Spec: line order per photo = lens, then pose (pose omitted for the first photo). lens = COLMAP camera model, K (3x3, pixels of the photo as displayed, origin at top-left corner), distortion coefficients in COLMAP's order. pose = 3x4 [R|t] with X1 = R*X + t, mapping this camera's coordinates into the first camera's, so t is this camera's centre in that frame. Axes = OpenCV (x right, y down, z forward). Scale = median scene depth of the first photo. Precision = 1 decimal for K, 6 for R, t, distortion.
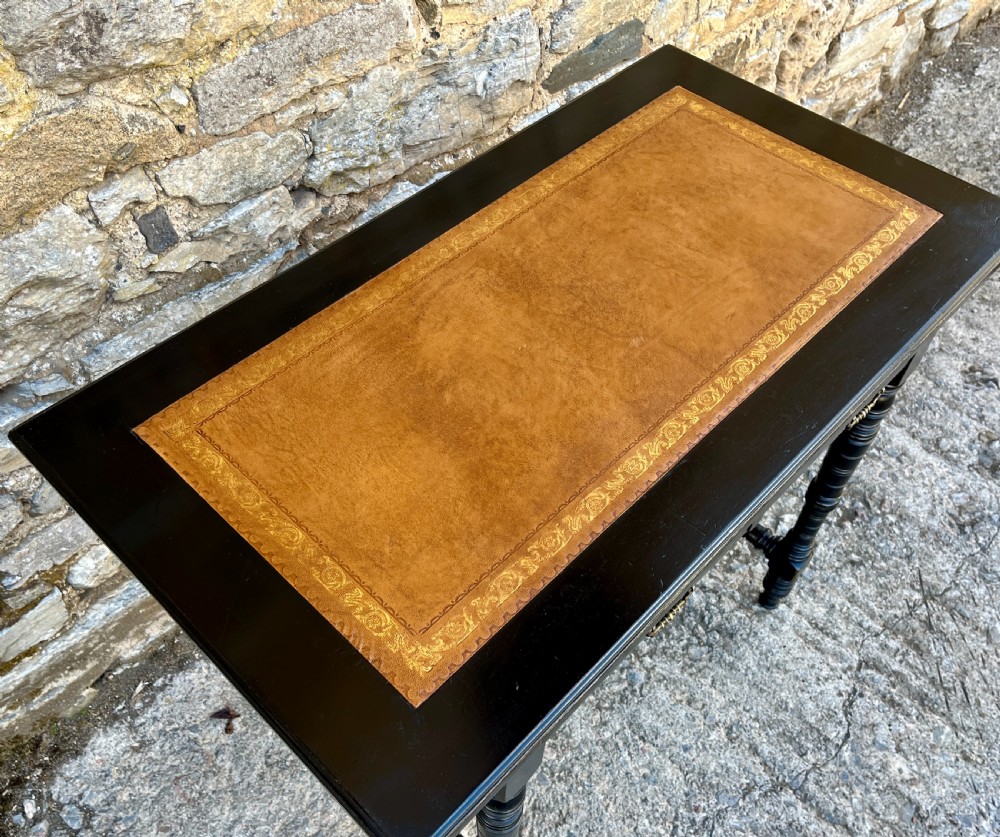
lens RADIAL K [[910.9, 0, 502.6], [0, 910.9, 444.8], [0, 0, 1]] dist [0.052544, -0.051669]
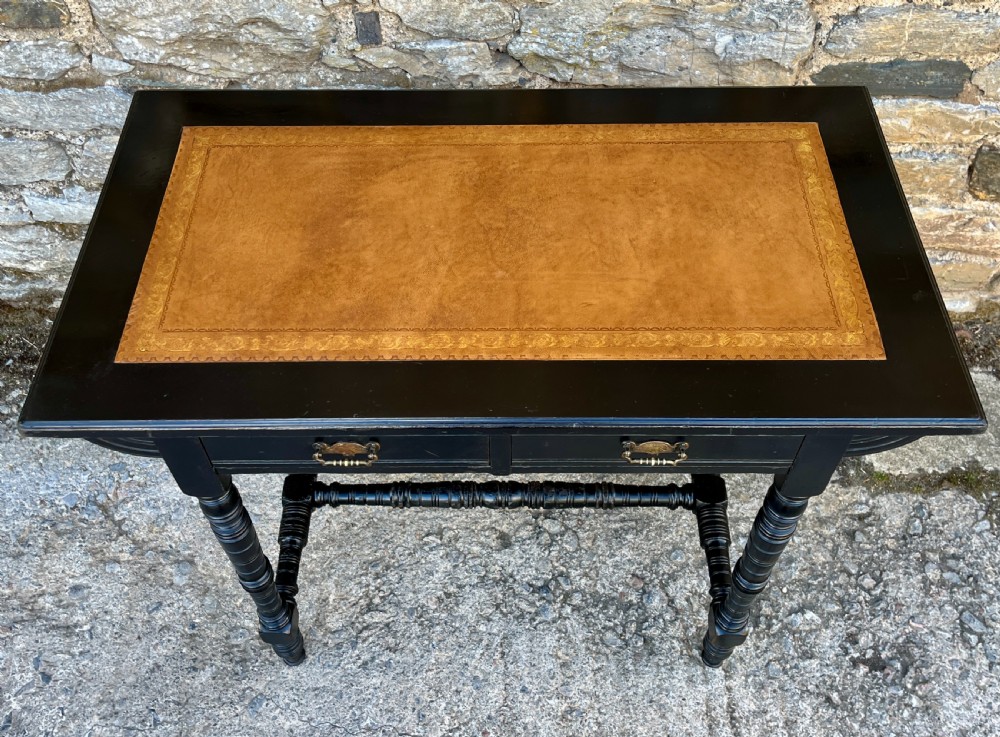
lens RADIAL K [[965.1, 0, 495.1], [0, 965.1, 343.6], [0, 0, 1]] dist [0.039540, -0.018220]
pose [[0.690038, 0.558879, -0.459893, 0.595621], [-0.554694, 0.816527, 0.159995, -0.184646], [0.464933, 0.144697, 0.873442, -0.030689]]
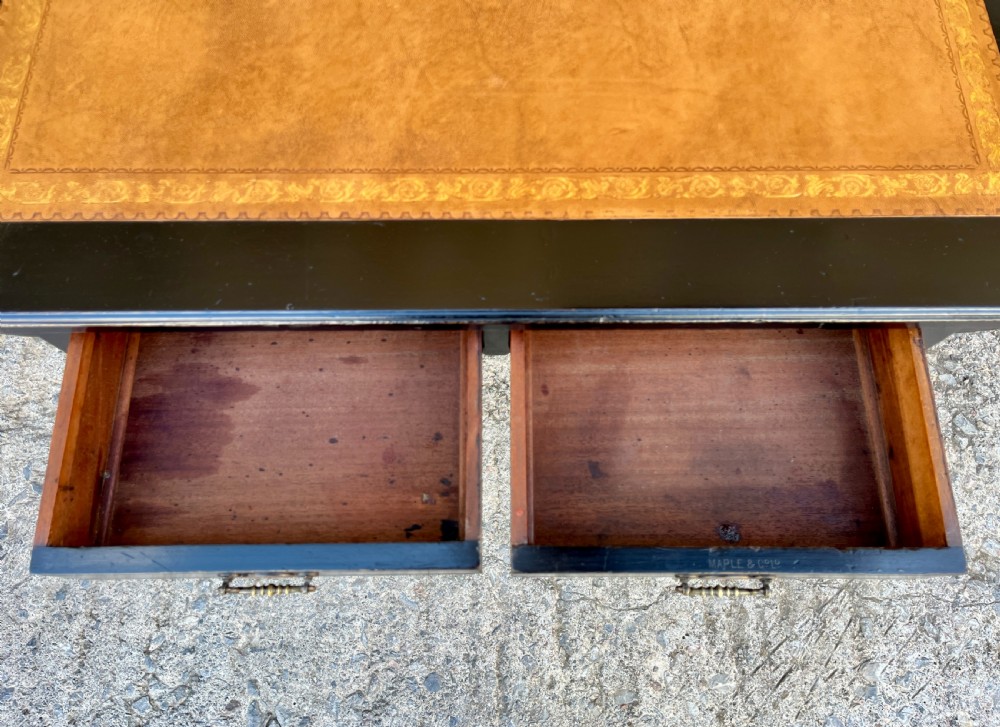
lens RADIAL K [[775.8, 0, 496.6], [0, 775.8, 337.1], [0, 0, 1]] dist [0.059671, -0.080481]
pose [[0.696819, 0.667899, -0.261447, 0.378720], [-0.556077, 0.733297, 0.391220, -0.173289], [0.453014, -0.127225, 0.882379, 0.301495]]
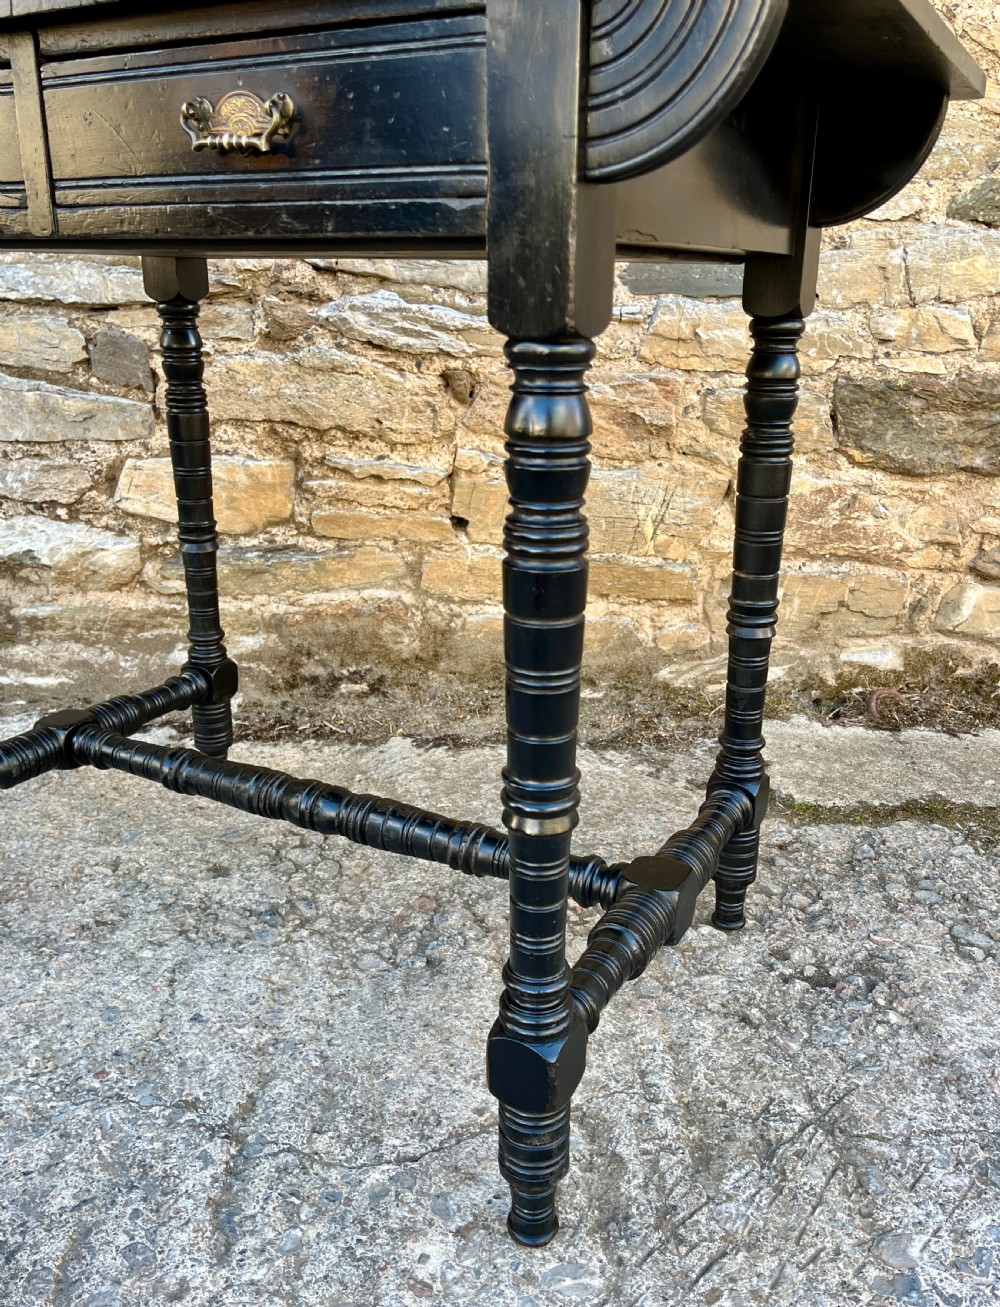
lens RADIAL K [[1108.5, 0, 513.3], [0, 1108.5, 657.8], [0, 0, 1]] dist [0.062387, -0.075111]
pose [[0.732177, 0.223788, -0.643300, 0.946446], [-0.537182, 0.770400, -0.343394, 0.376250], [0.418751, 0.596995, 0.684284, 0.621094]]
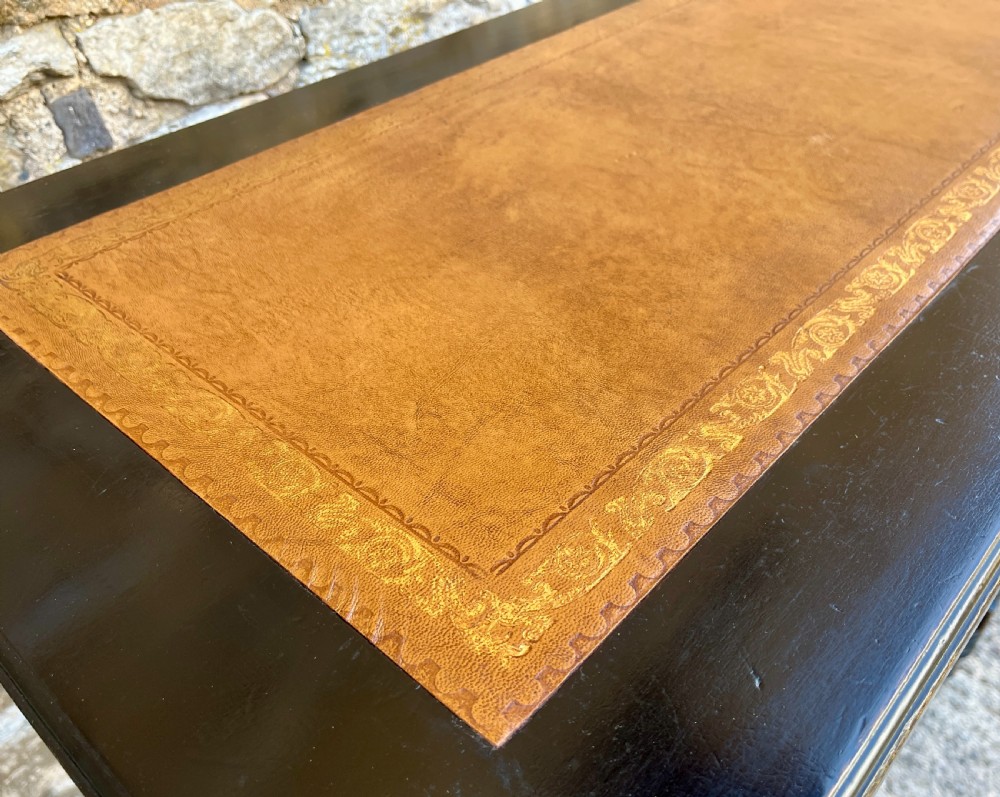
lens RADIAL K [[873.0, 0, 518.4], [0, 873.0, 417.1], [0, 0, 1]] dist [0.044774, -0.067297]
pose [[0.998406, -0.055967, -0.007279, -0.045495], [0.053434, 0.978886, -0.197299, 0.135855], [0.018168, 0.196596, 0.980316, 0.374918]]
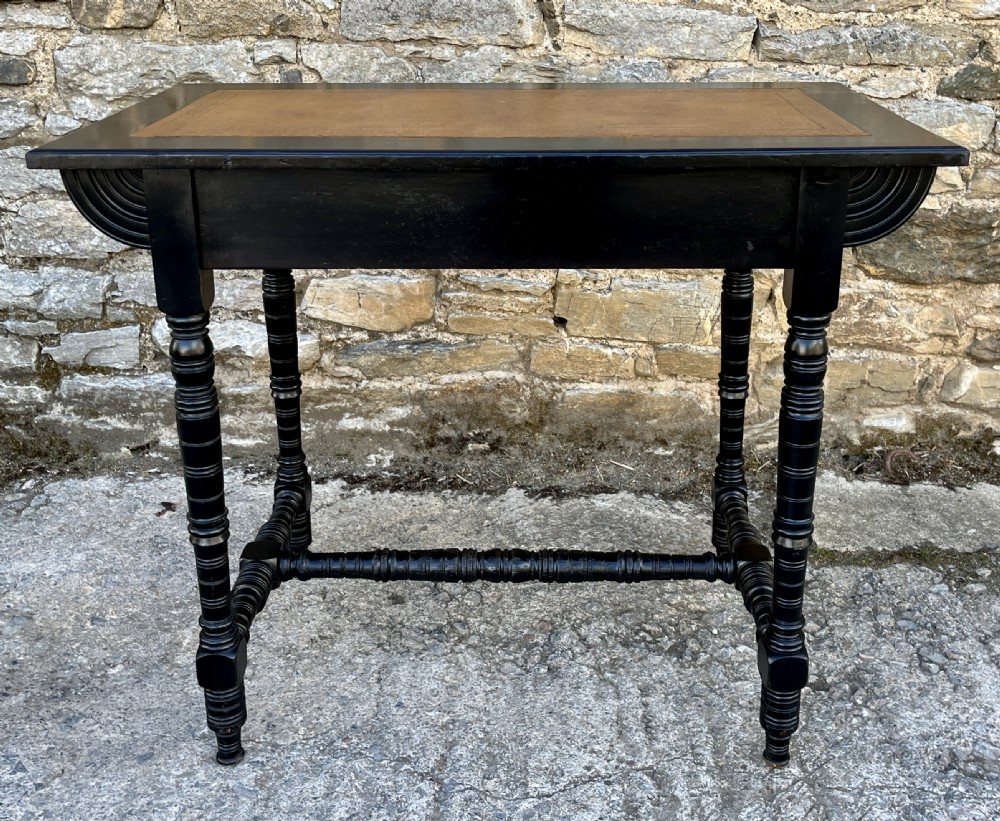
lens RADIAL K [[1170.9, 0, 525.1], [0, 1170.9, 314.6], [0, 0, 1]] dist [0.064521, -0.089410]
pose [[0.695115, 0.219700, -0.684505, 1.234047], [-0.554416, 0.769962, -0.315882, 0.429847], [0.457644, 0.599074, 0.657018, 0.142730]]
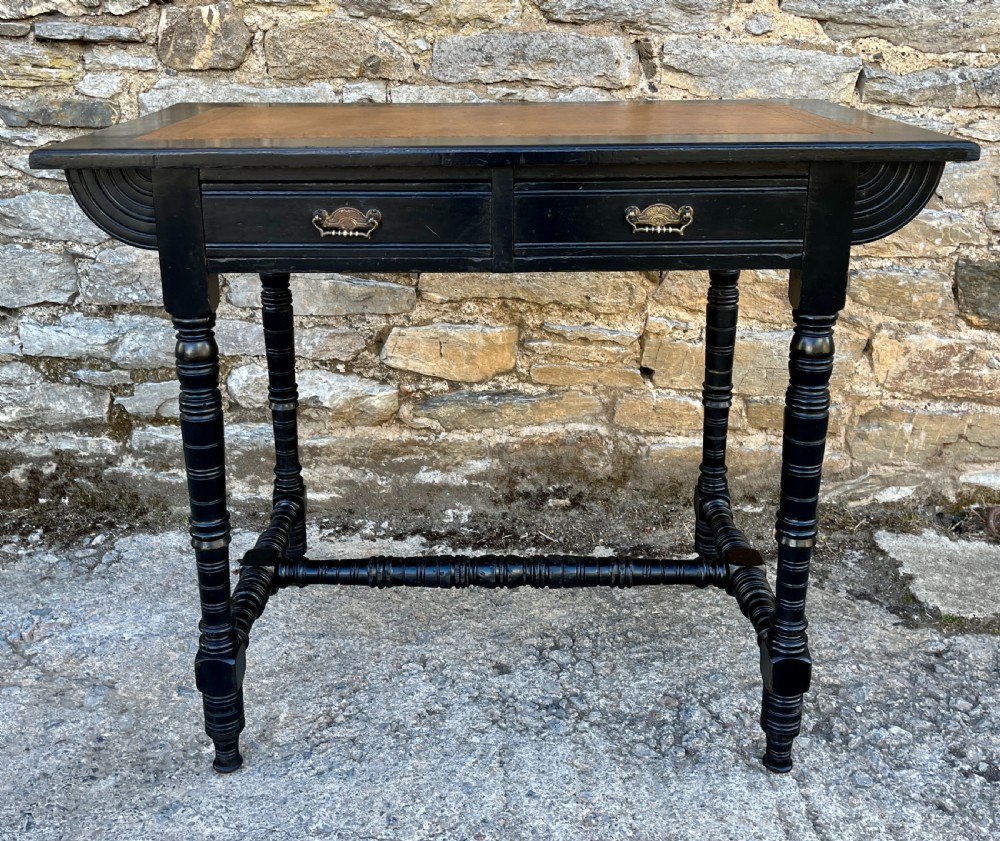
lens RADIAL K [[1054.8, 0, 482.1], [0, 1054.8, 323.3], [0, 0, 1]] dist [0.061618, -0.063259]
pose [[0.689062, 0.186187, -0.700377, 0.934688], [-0.559096, 0.751469, -0.350295, 0.477417], [0.461091, 0.632953, 0.621905, 0.225852]]
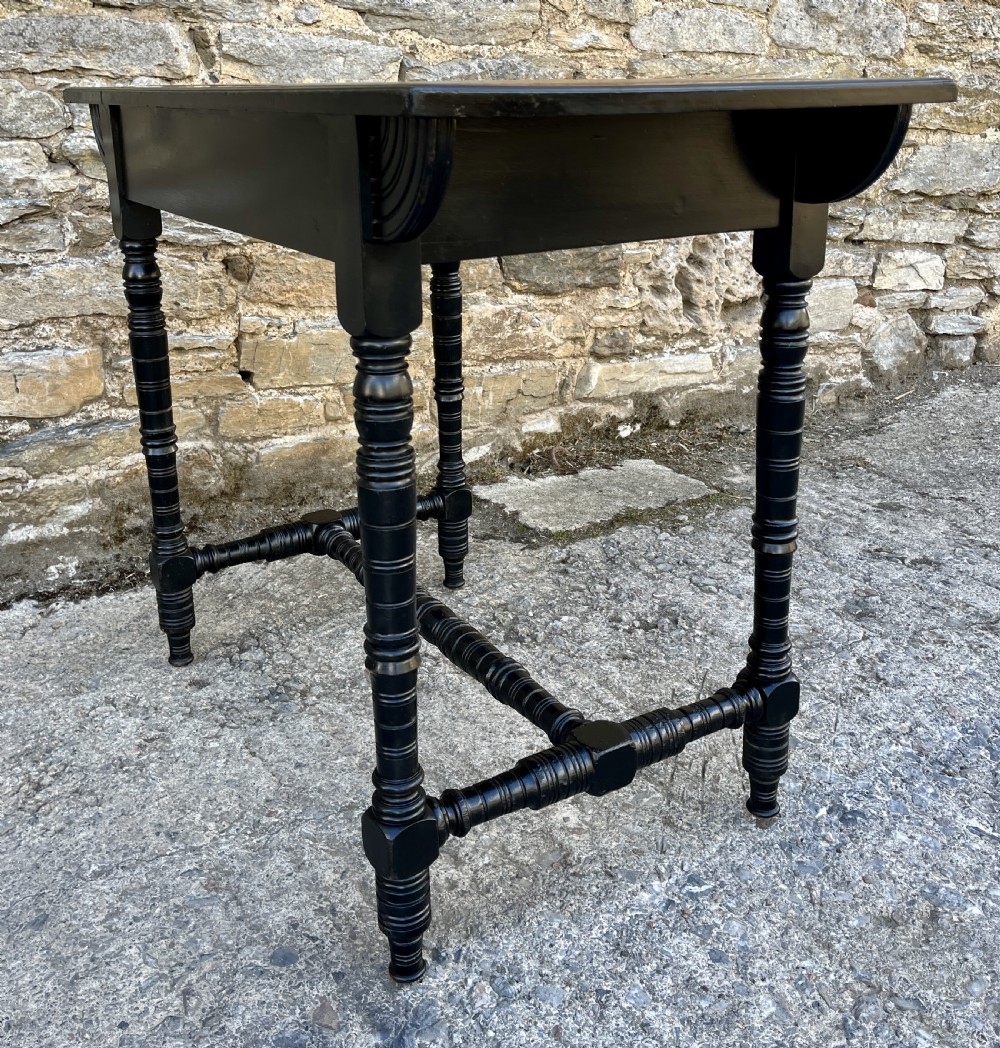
lens RADIAL K [[1128.2, 0, 500.9], [0, 1128.2, 397.5], [0, 0, 1]] dist [0.065422, -0.080877]
pose [[0.972968, 0.036616, -0.228020, 0.730139], [-0.162415, 0.810417, -0.562890, 0.756781], [0.164180, 0.584708, 0.794457, 0.132953]]
